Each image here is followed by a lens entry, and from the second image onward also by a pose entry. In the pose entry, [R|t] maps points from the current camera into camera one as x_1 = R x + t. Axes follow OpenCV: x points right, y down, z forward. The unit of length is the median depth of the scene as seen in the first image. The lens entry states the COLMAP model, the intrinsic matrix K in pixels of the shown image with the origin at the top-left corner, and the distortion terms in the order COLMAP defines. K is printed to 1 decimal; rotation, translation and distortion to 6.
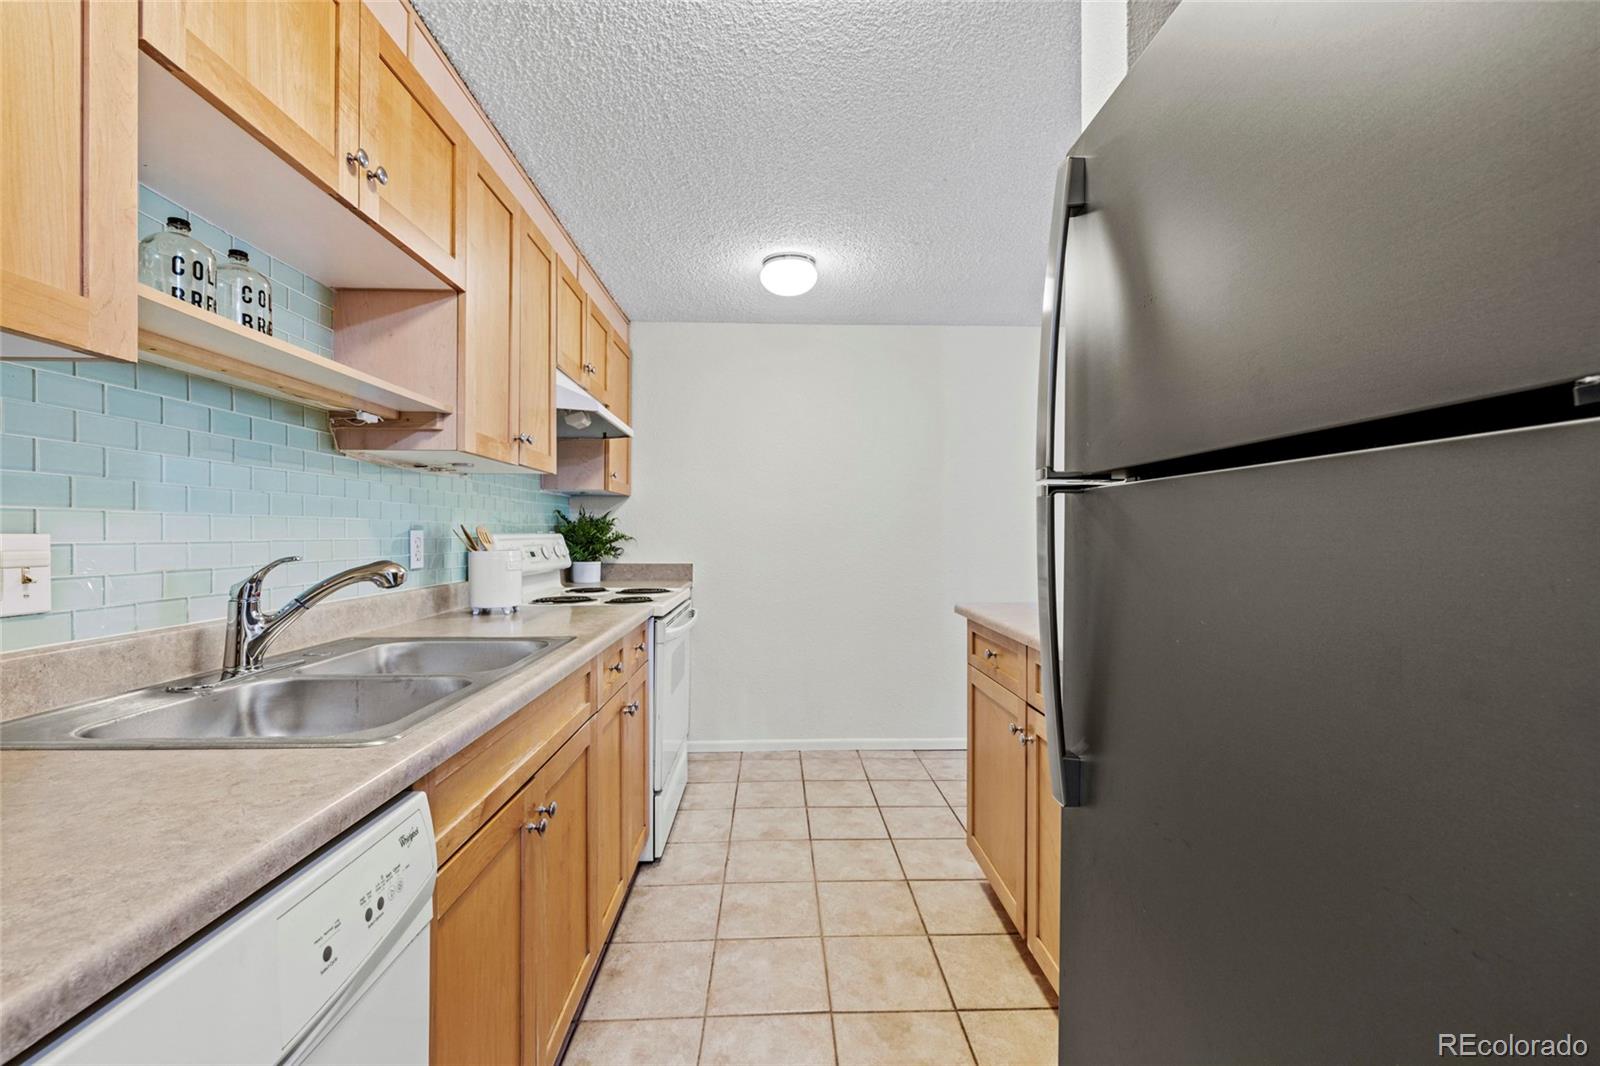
lens RADIAL K [[679.0, 0, 793.1], [0, 679.0, 534.3], [0, 0, 1]] dist [-0.001160, -0.000453]
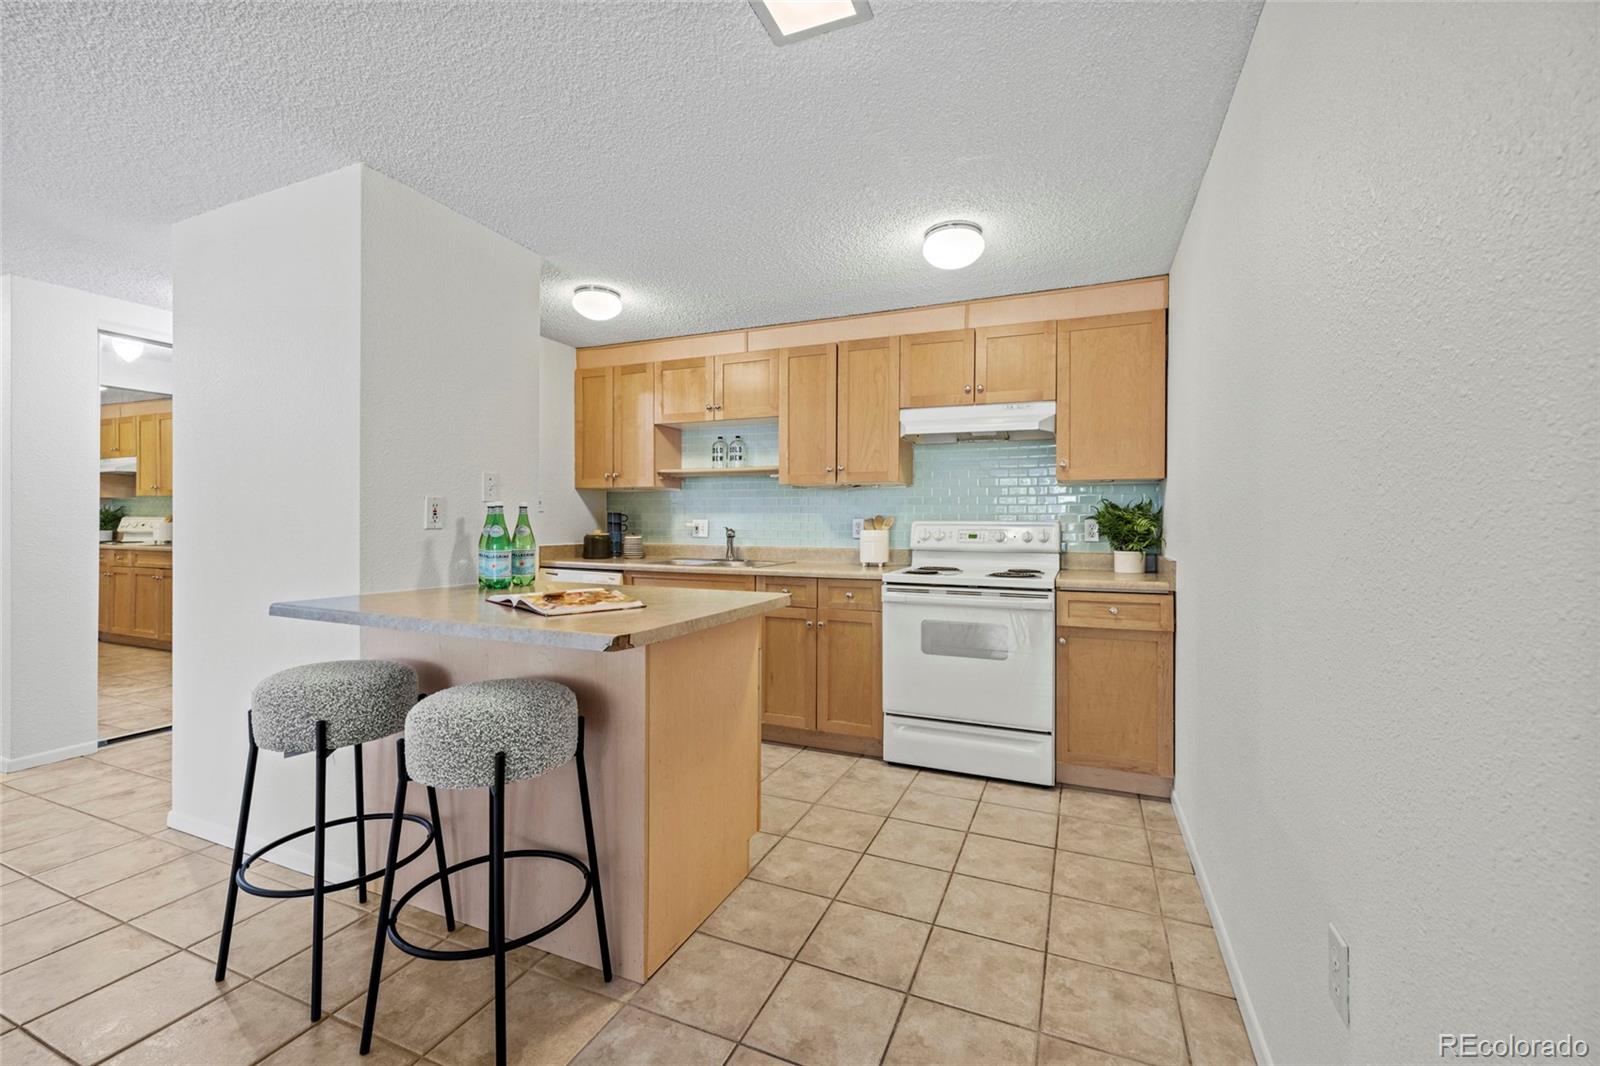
lens RADIAL K [[679.0, 0, 801.5], [0, 679.0, 519.8], [0, 0, 1]] dist [-0.001160, -0.000453]
pose [[-0.424993, -0.005570, -0.905180, 0.790543], [-0.011188, 0.999937, -0.000900, 0.001958], [0.905128, 0.009745, -0.425028, 1.025861]]
